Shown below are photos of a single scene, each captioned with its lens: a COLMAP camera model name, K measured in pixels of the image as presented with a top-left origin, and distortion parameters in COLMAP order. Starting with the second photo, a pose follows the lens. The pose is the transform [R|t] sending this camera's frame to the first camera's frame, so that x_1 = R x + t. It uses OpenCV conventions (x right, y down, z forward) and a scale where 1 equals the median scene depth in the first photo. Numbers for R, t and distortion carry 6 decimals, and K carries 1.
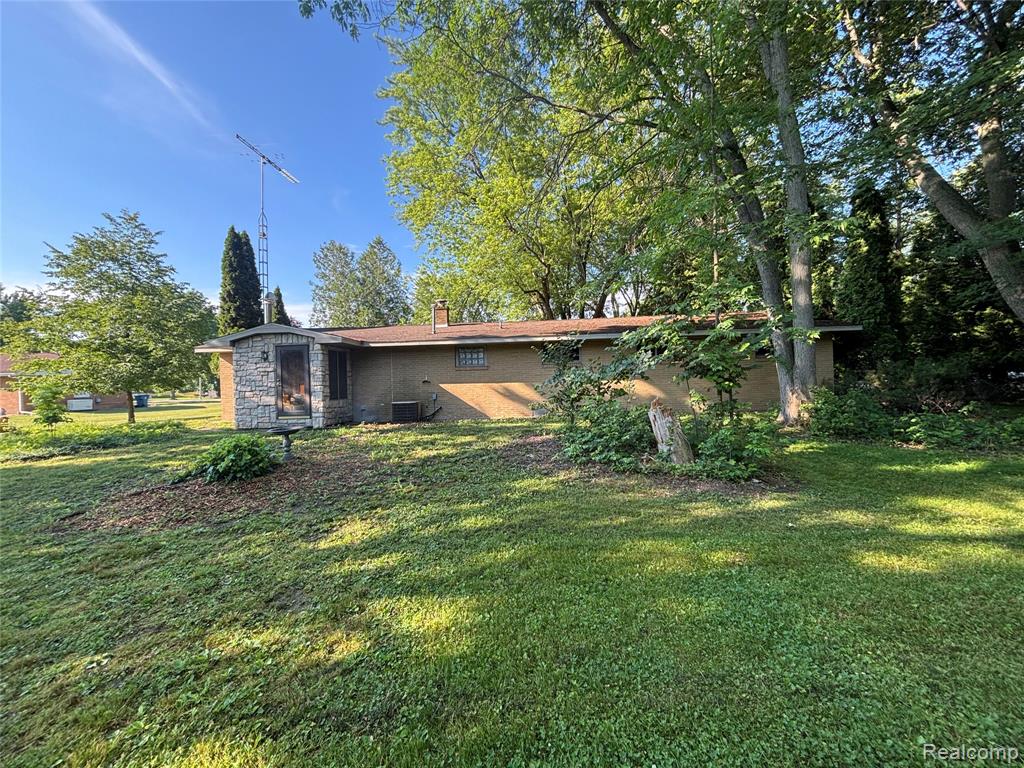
lens RADIAL K [[414.3, 0, 507.5], [0, 414.3, 389.0], [0, 0, 1]] dist [-0.000028, 0.000666]
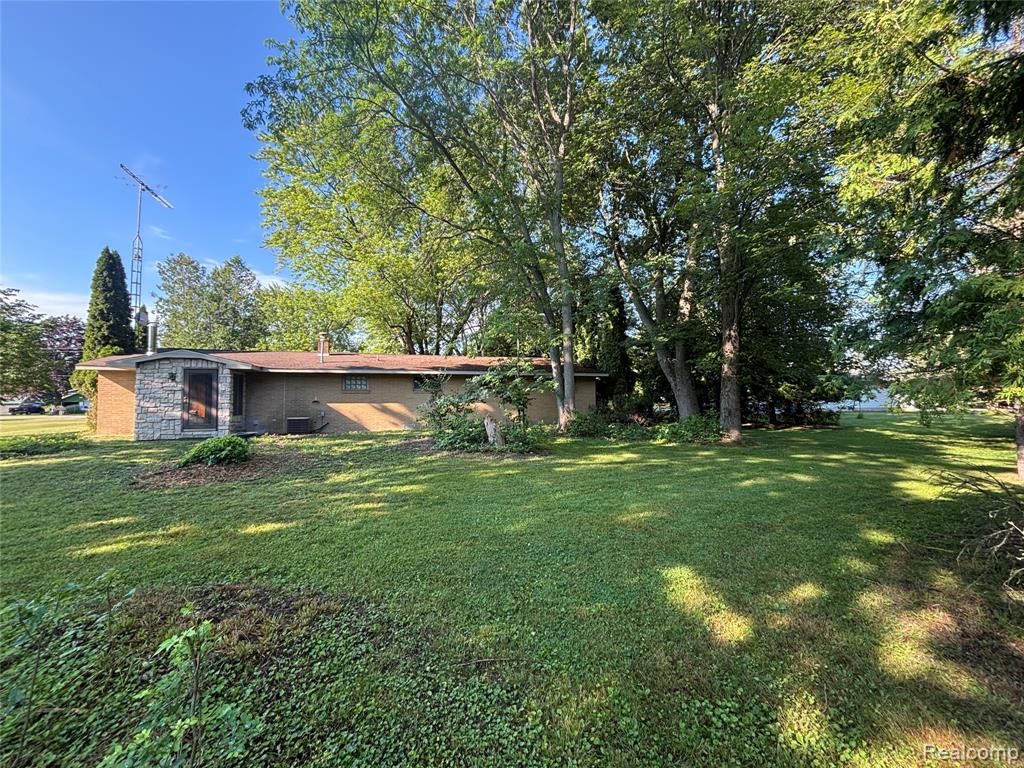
lens RADIAL K [[414.3, 0, 516.1], [0, 414.3, 389.7], [0, 0, 1]] dist [-0.000028, 0.000666]
pose [[0.927104, 0.029833, 0.373616, -0.114626], [-0.010976, 0.998561, -0.052497, 0.005784], [-0.374645, 0.044569, 0.926097, -0.394921]]
